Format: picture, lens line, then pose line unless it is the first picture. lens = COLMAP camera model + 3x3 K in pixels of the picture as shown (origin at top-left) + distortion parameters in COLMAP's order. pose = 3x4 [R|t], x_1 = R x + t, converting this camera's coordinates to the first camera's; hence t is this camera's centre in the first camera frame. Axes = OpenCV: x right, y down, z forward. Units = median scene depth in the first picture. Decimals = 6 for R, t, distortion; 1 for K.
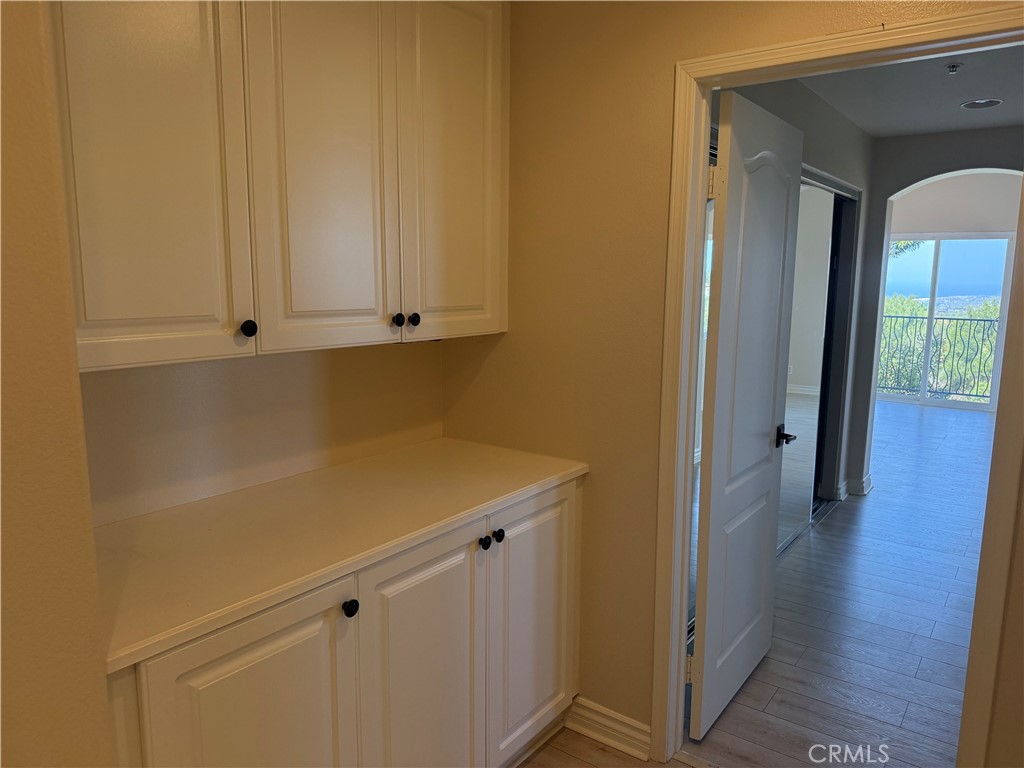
lens RADIAL K [[711.7, 0, 512.0], [0, 711.7, 384.0], [0, 0, 1]] dist [0.063721, -0.104558]
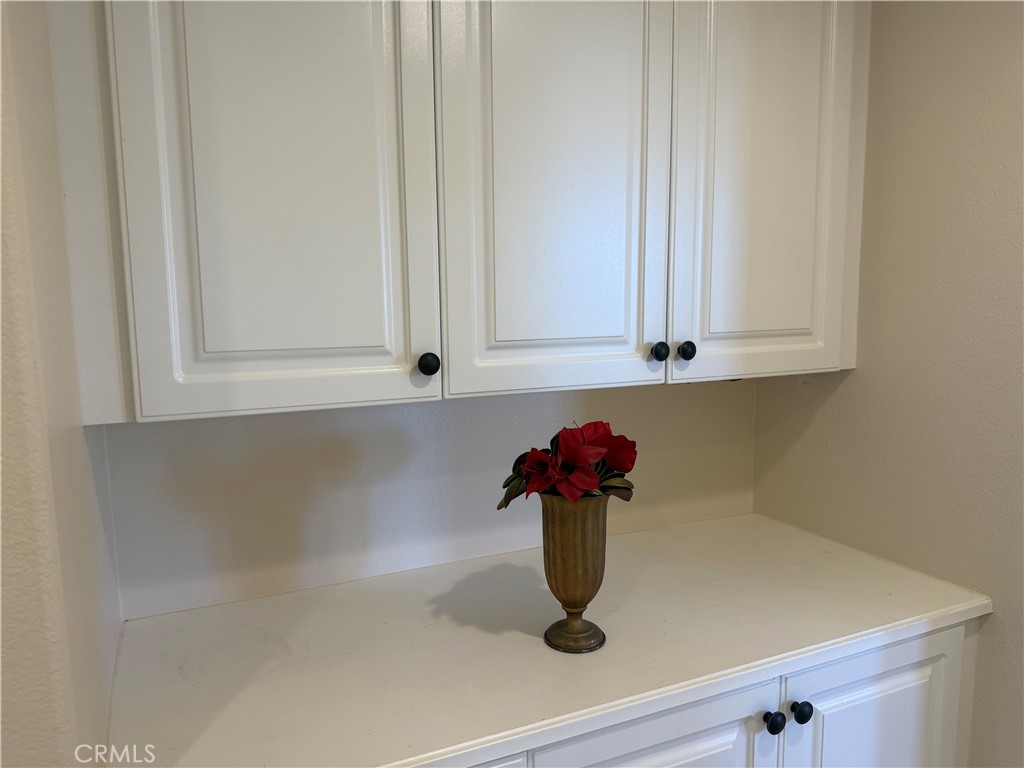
lens RADIAL K [[711.7, 0, 512.0], [0, 711.7, 384.0], [0, 0, 1]] dist [0.063721, -0.104558]
pose [[0.866799, 0.034275, -0.497479, 0.059261], [-0.048906, 0.998669, -0.016408, -0.039993], [0.496254, 0.038552, 0.867321, 0.332406]]
